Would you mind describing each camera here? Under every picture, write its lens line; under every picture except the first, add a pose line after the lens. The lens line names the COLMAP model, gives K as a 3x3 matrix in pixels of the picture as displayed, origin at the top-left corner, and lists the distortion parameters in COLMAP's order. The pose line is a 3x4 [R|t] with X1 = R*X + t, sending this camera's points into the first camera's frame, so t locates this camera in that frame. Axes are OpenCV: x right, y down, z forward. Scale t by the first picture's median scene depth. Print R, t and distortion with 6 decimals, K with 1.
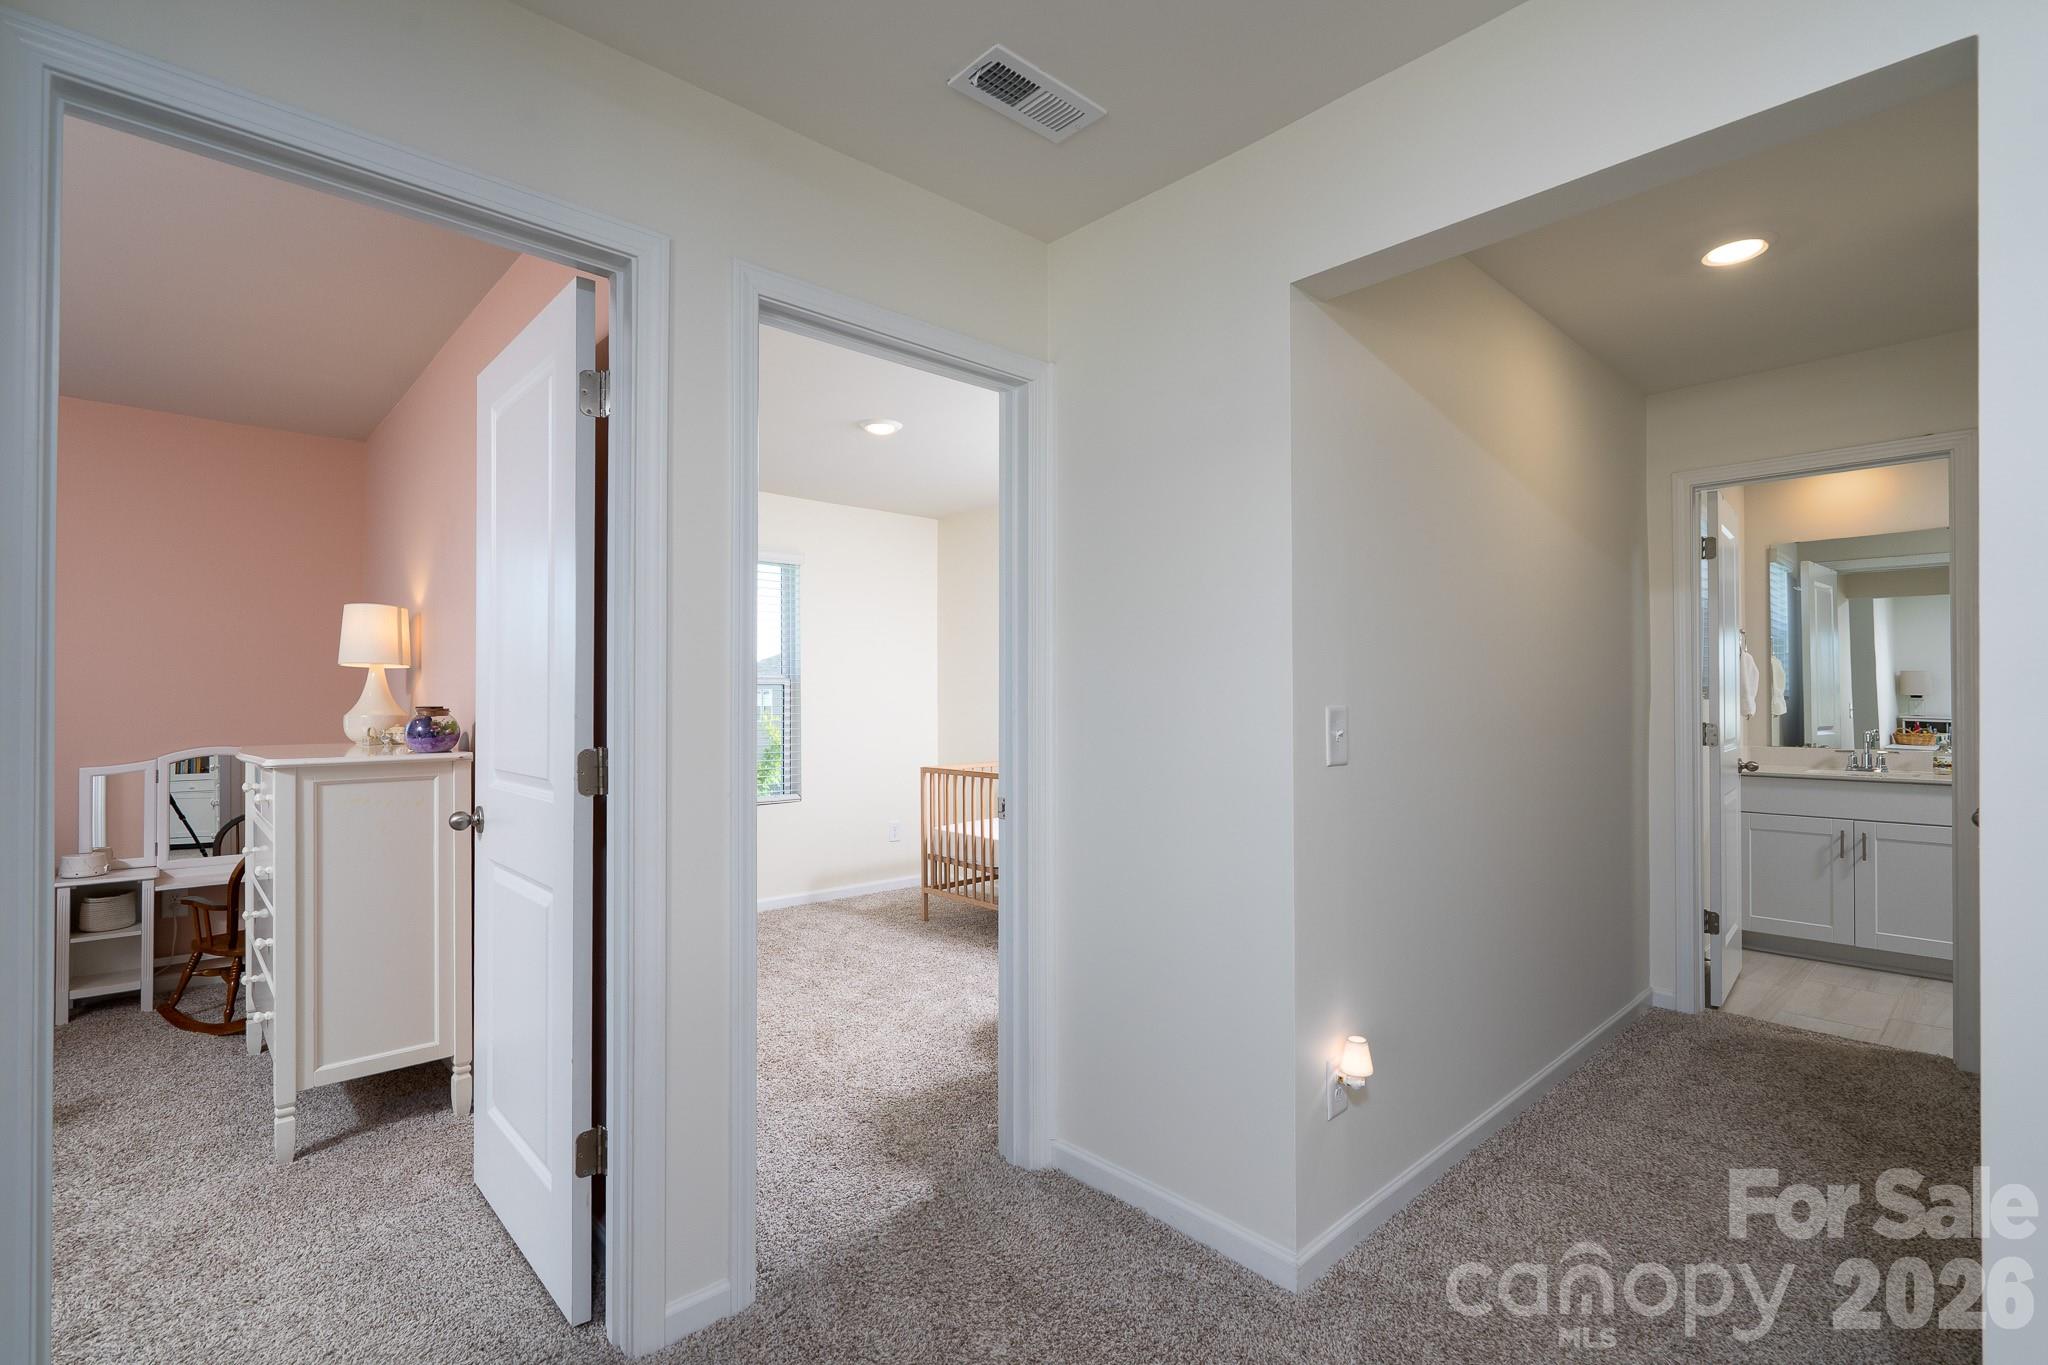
lens RADIAL K [[946.3, 0, 1020.8], [0, 946.3, 700.6], [0, 0, 1]] dist [-0.001858, 0.000667]
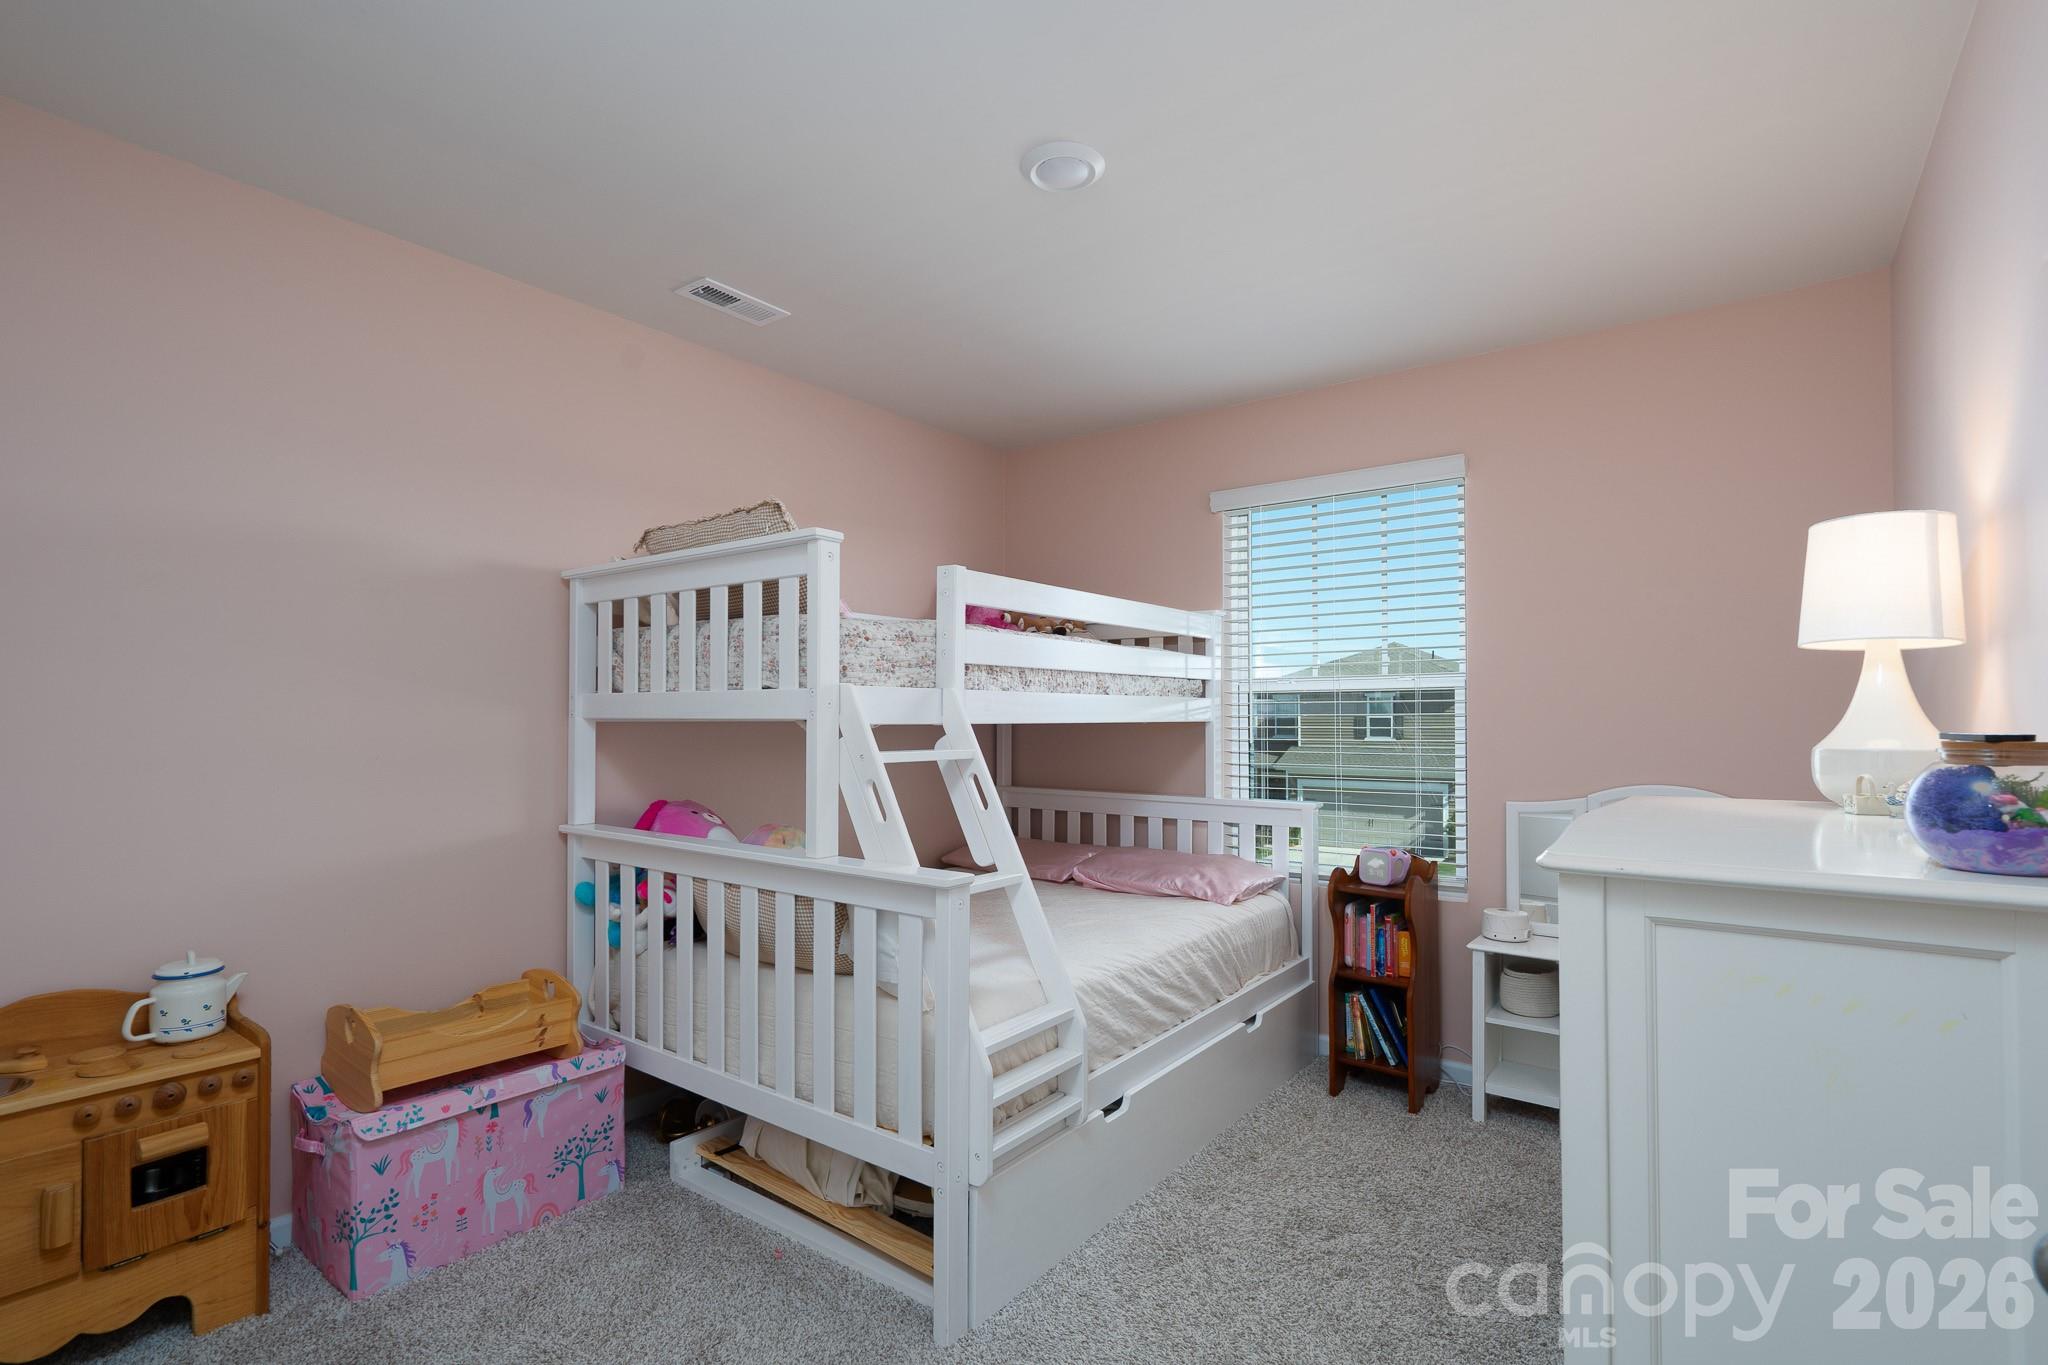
lens RADIAL K [[946.3, 0, 1018.5], [0, 946.3, 698.9], [0, 0, 1]] dist [-0.001858, 0.000667]
pose [[0.161168, -0.021058, -0.986702, -0.283841], [-0.002998, 0.999757, -0.021826, 0.002514], [0.986922, 0.006475, 0.161065, 0.495634]]
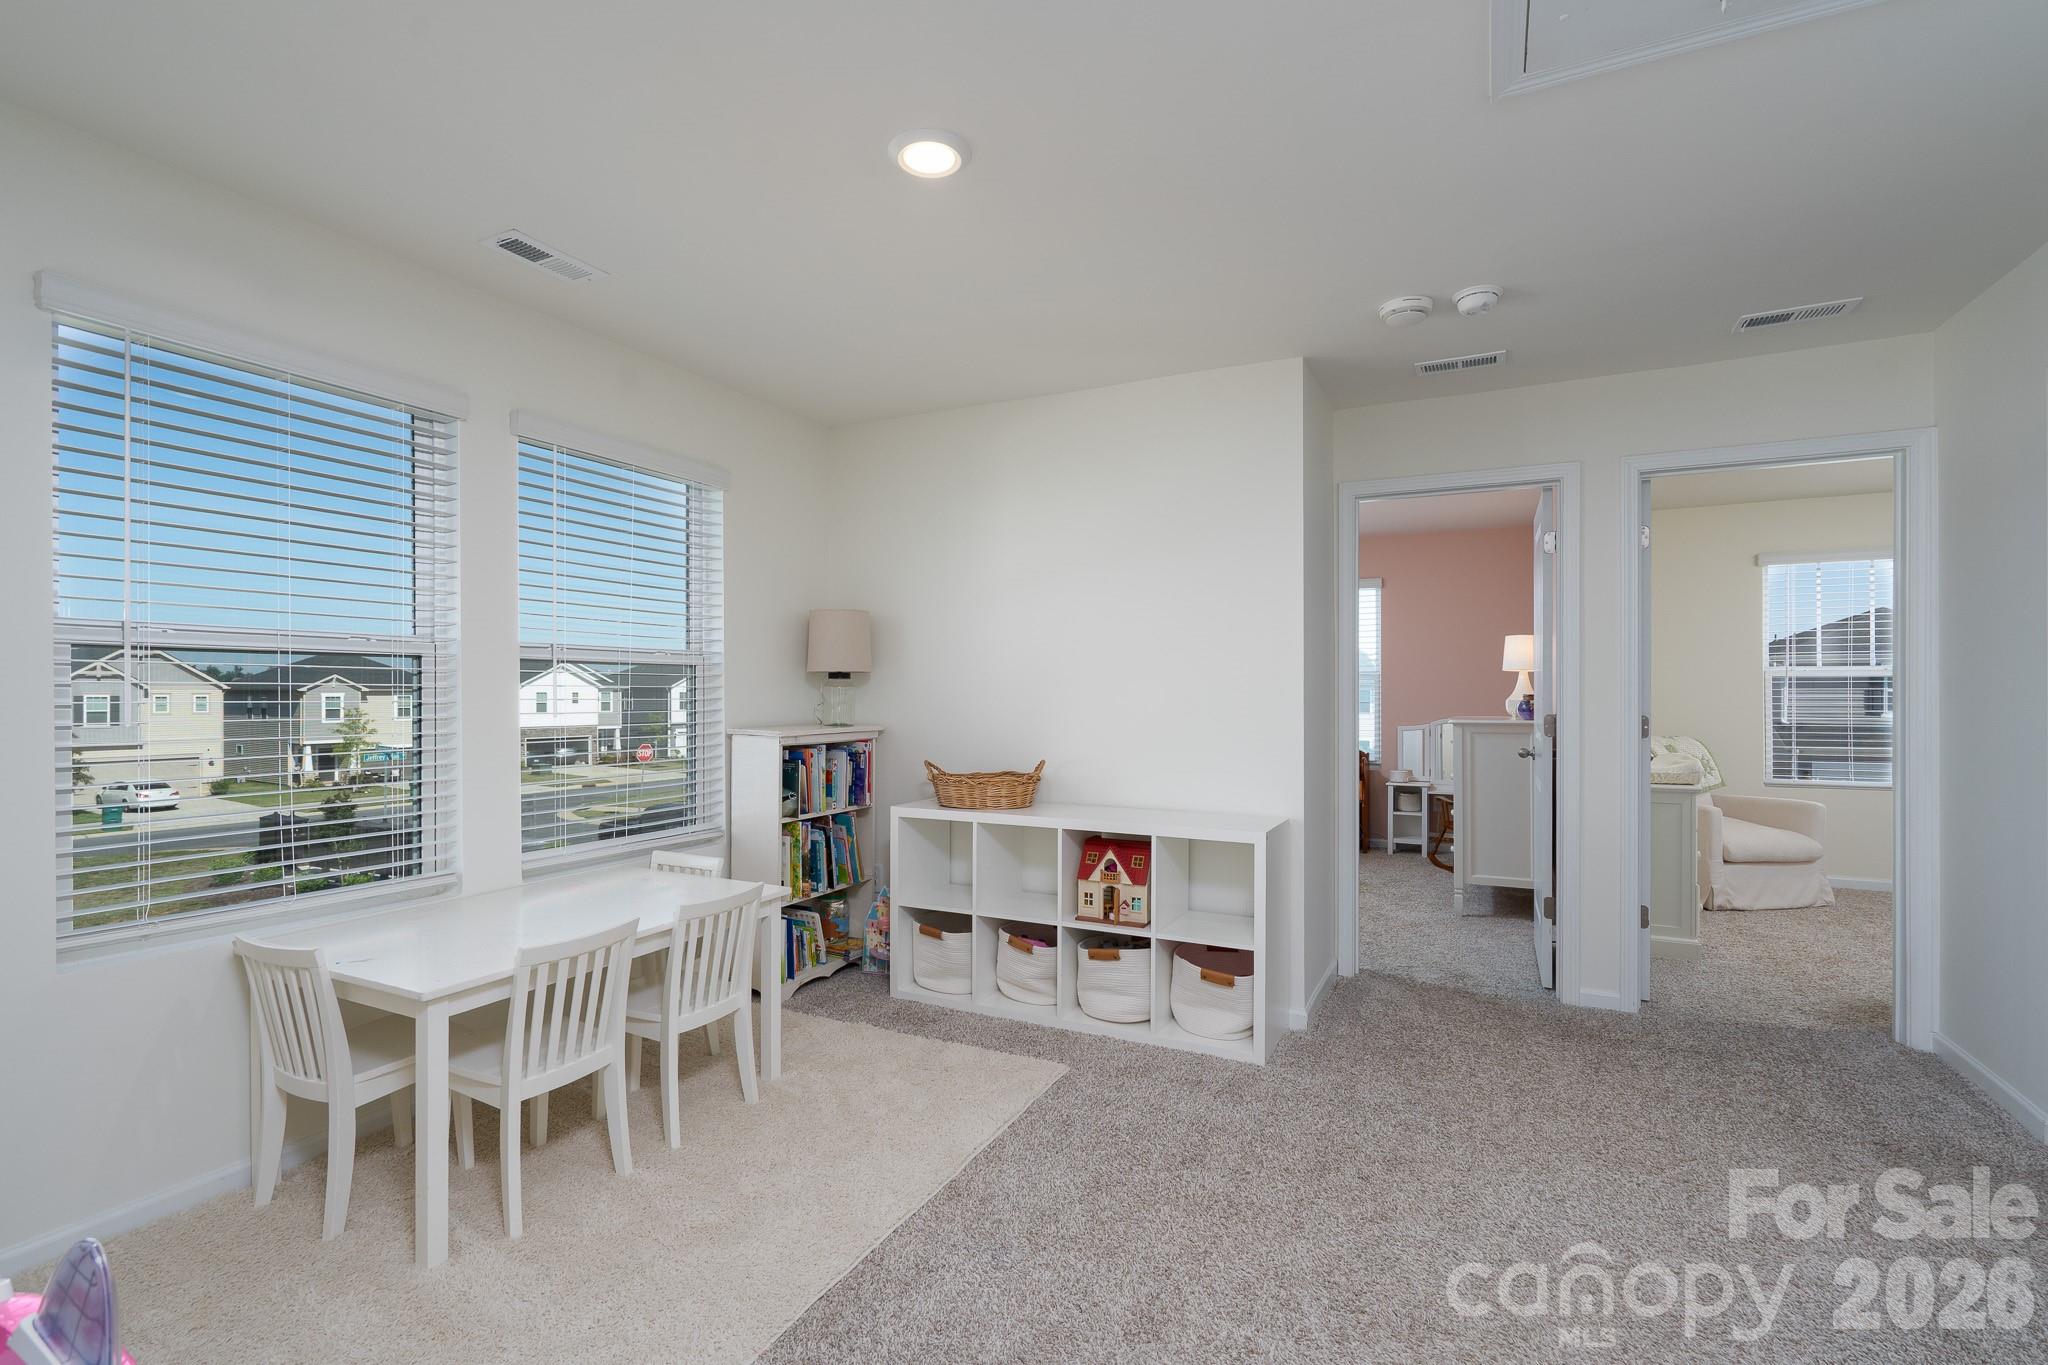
lens RADIAL K [[946.3, 0, 1031.3], [0, 946.3, 693.7], [0, 0, 1]] dist [-0.001858, 0.000667]
pose [[0.370525, -0.002284, -0.928820, 0.568729], [0.005093, 0.999987, -0.000427, 0.001013], [0.928808, -0.004573, 0.370532, -0.448448]]
